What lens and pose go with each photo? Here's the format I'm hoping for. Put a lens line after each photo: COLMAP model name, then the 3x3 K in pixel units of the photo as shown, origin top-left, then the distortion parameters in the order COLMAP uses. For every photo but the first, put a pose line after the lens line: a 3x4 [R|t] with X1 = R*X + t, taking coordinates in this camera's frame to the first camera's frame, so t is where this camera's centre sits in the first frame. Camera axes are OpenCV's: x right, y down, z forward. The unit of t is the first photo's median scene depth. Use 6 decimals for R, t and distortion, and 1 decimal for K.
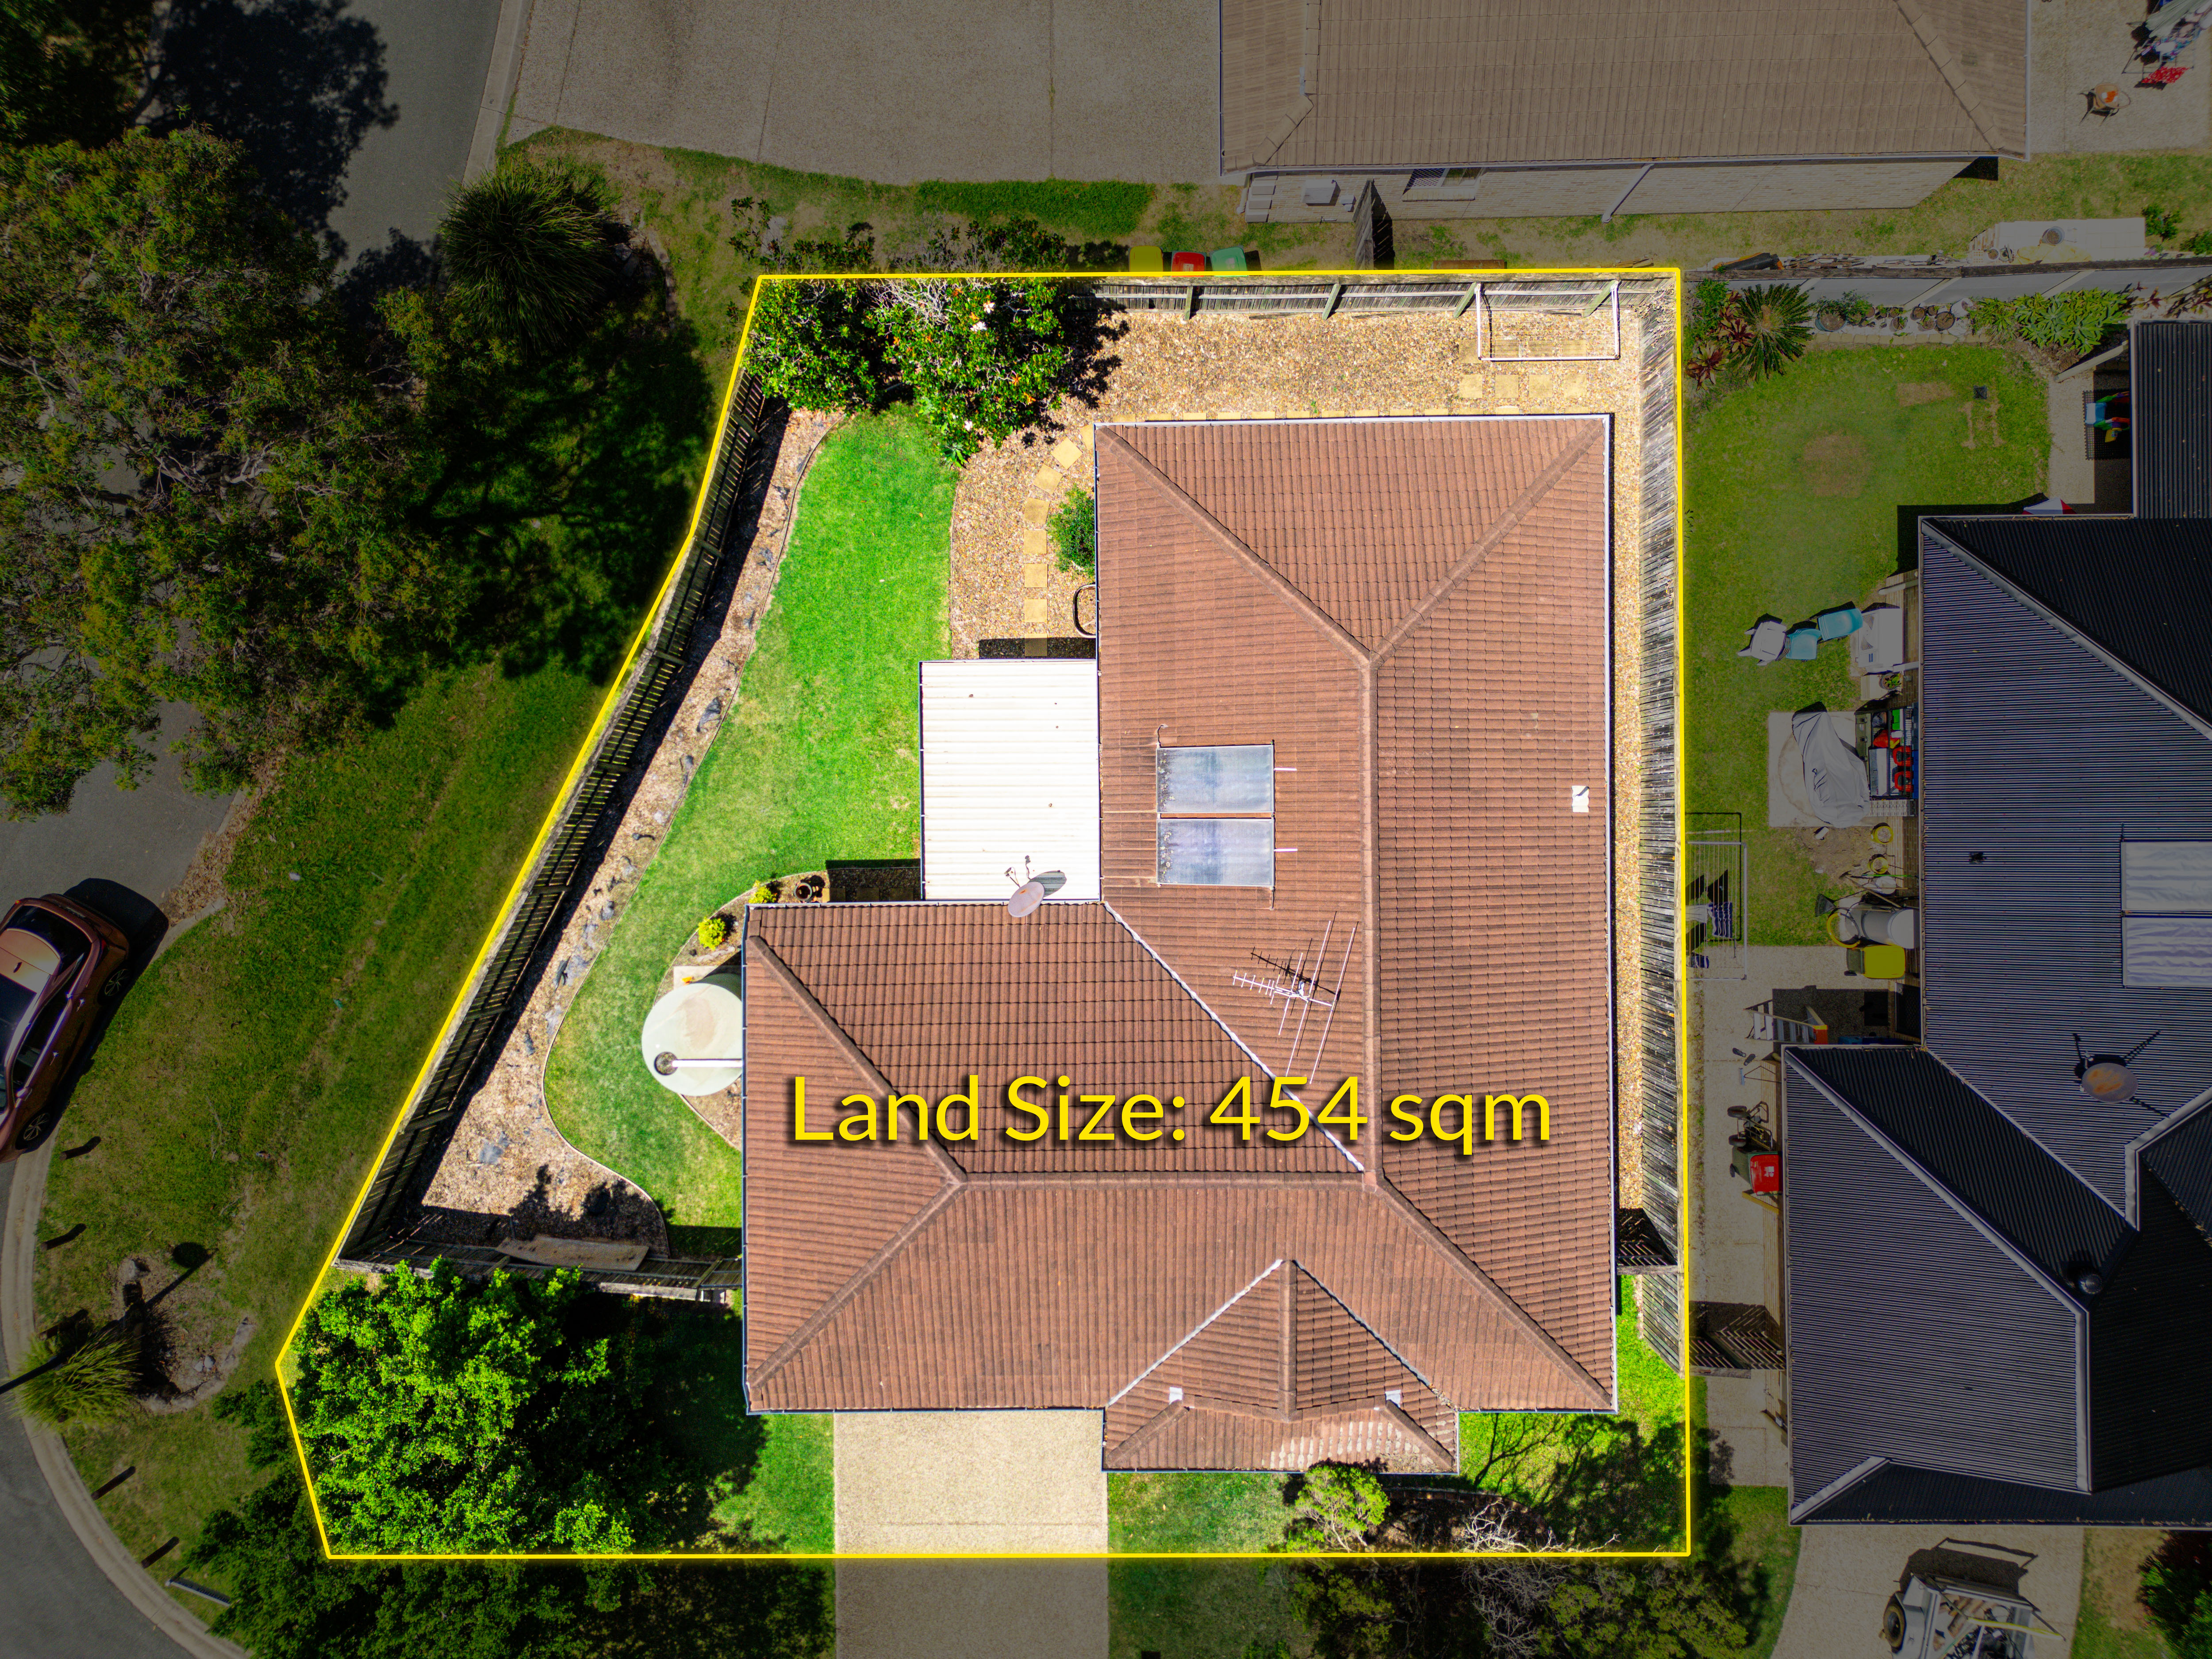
lens RADIAL K [[1502.4, 0, 1097.8], [0, 1502.4, 820.1], [0, 0, 1]] dist [0.051297, -0.001704]
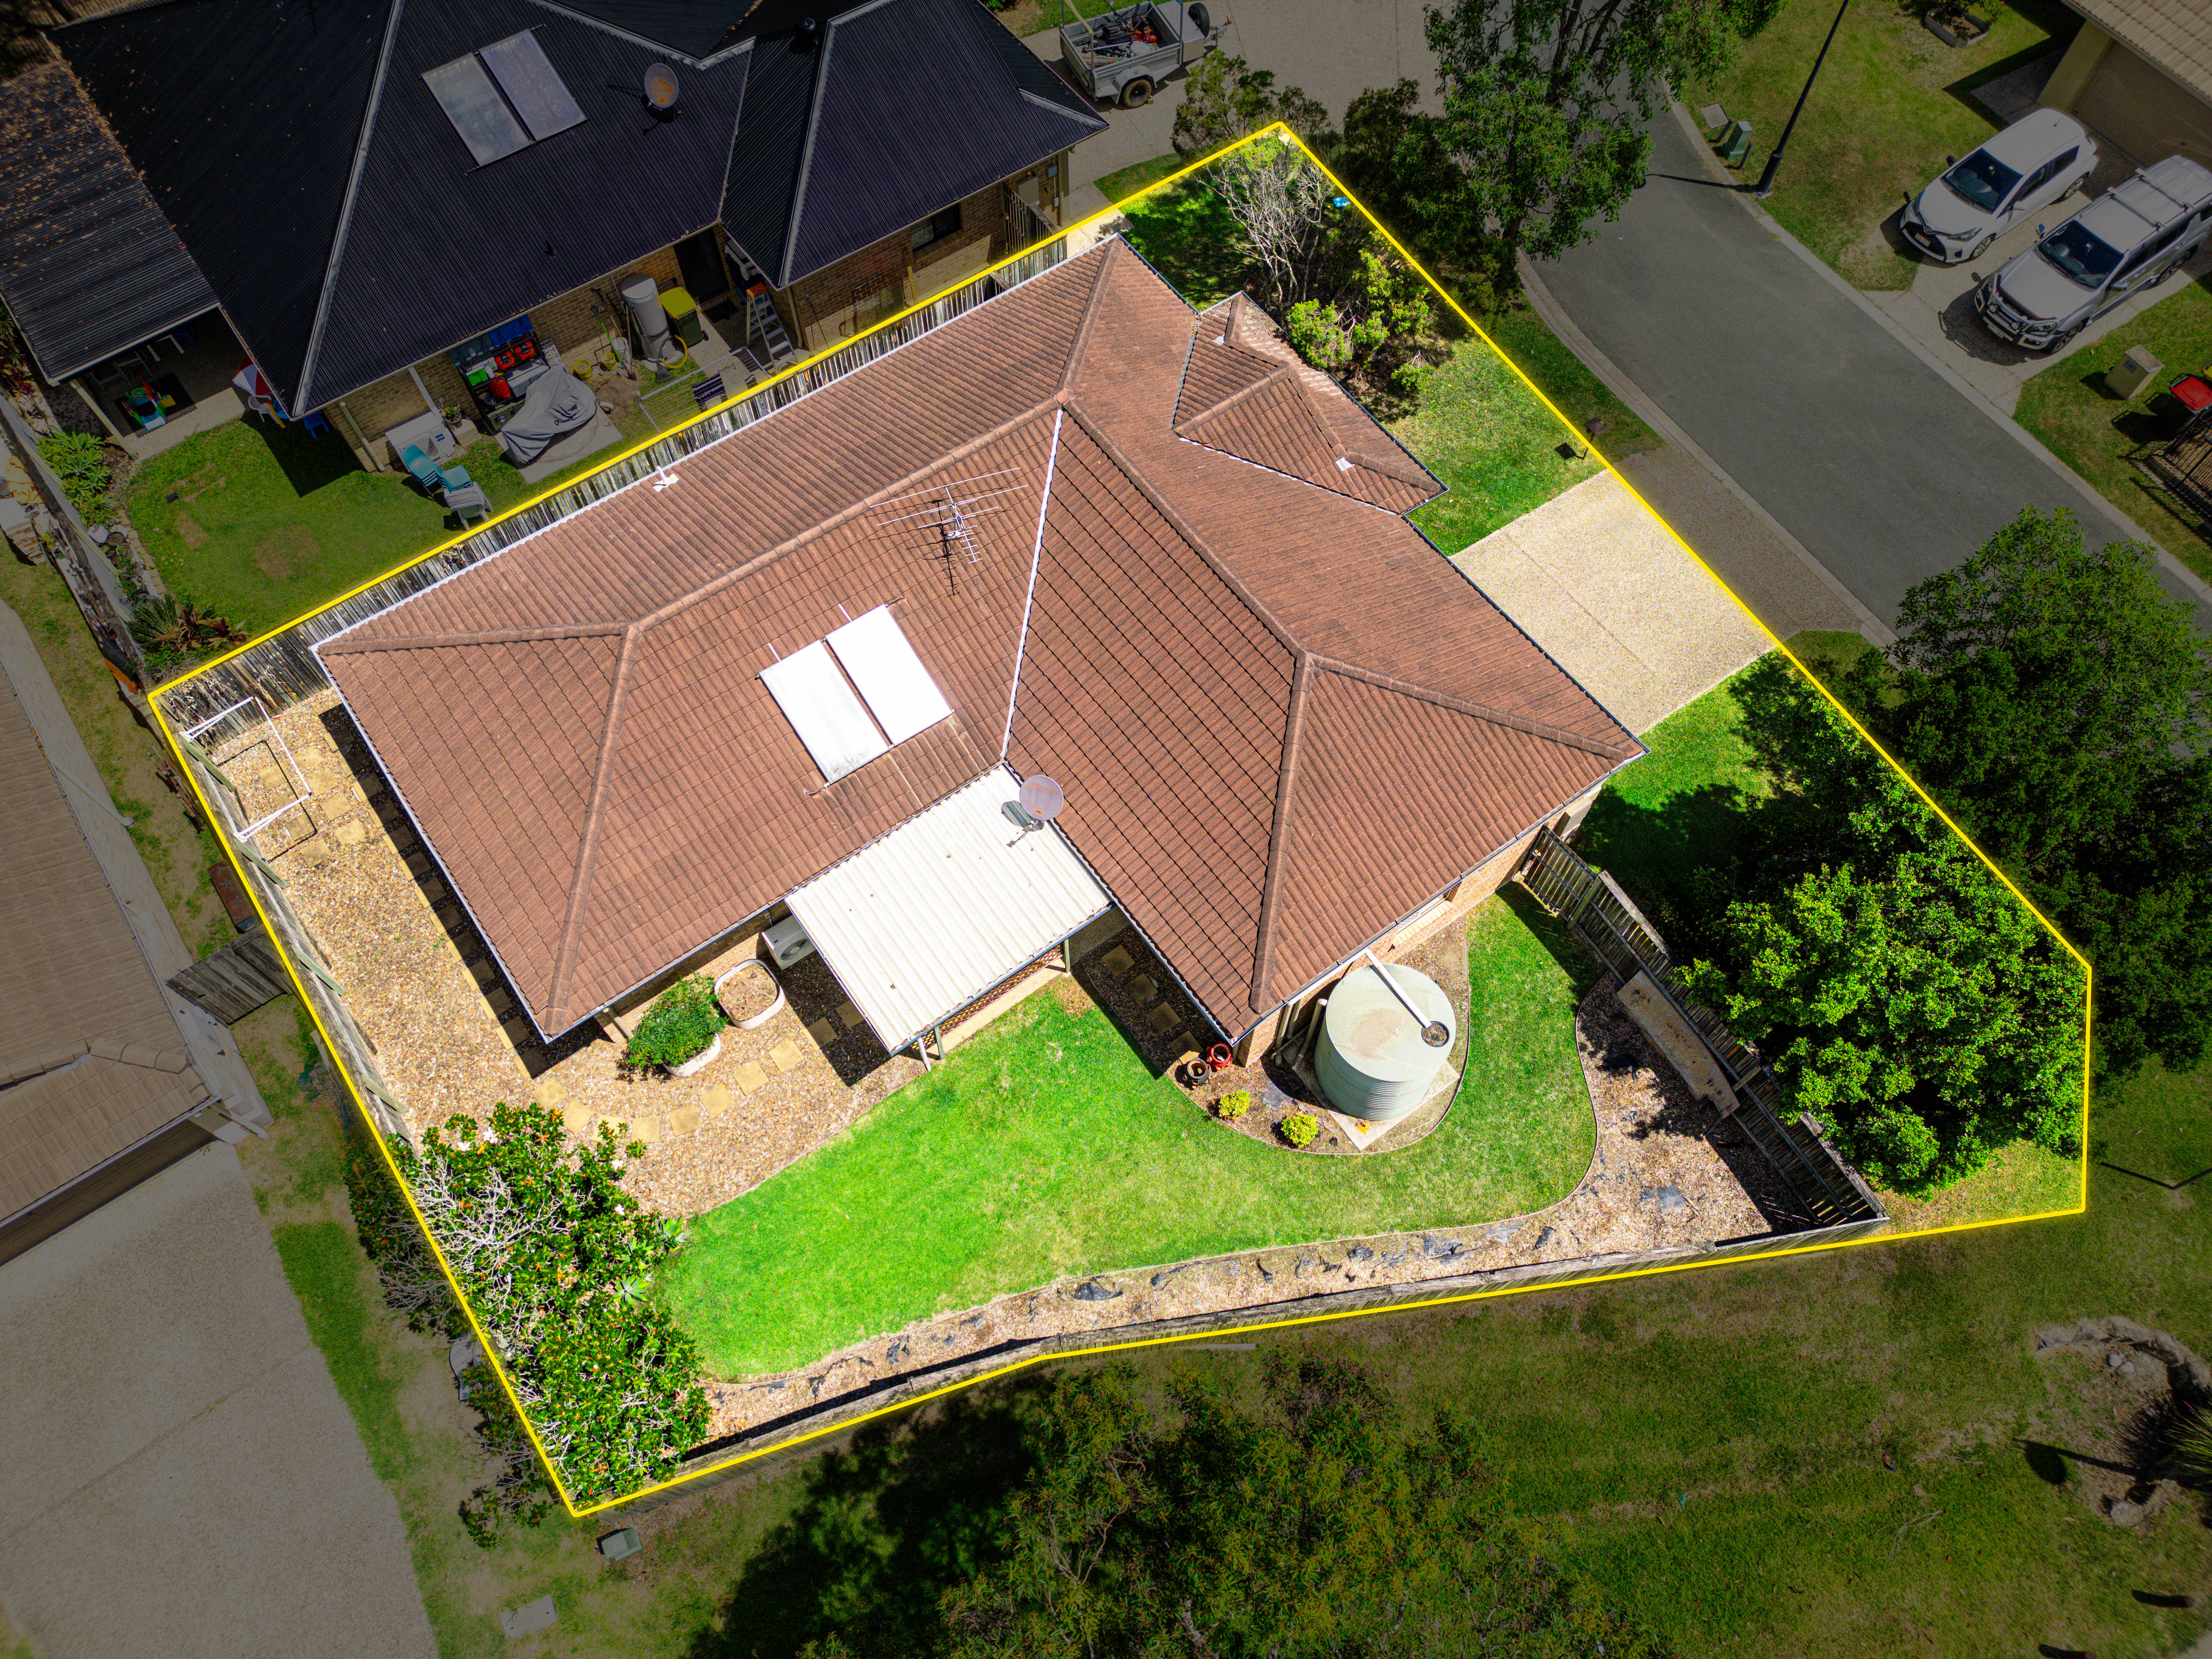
lens RADIAL K [[1502.4, 0, 1105.9], [0, 1502.4, 835.2], [0, 0, 1]] dist [0.051297, -0.001704]
pose [[-0.582348, -0.720908, 0.375716, -0.389854], [0.812878, -0.522094, 0.258163, -0.148290], [0.010048, 0.455752, 0.890050, 0.154167]]
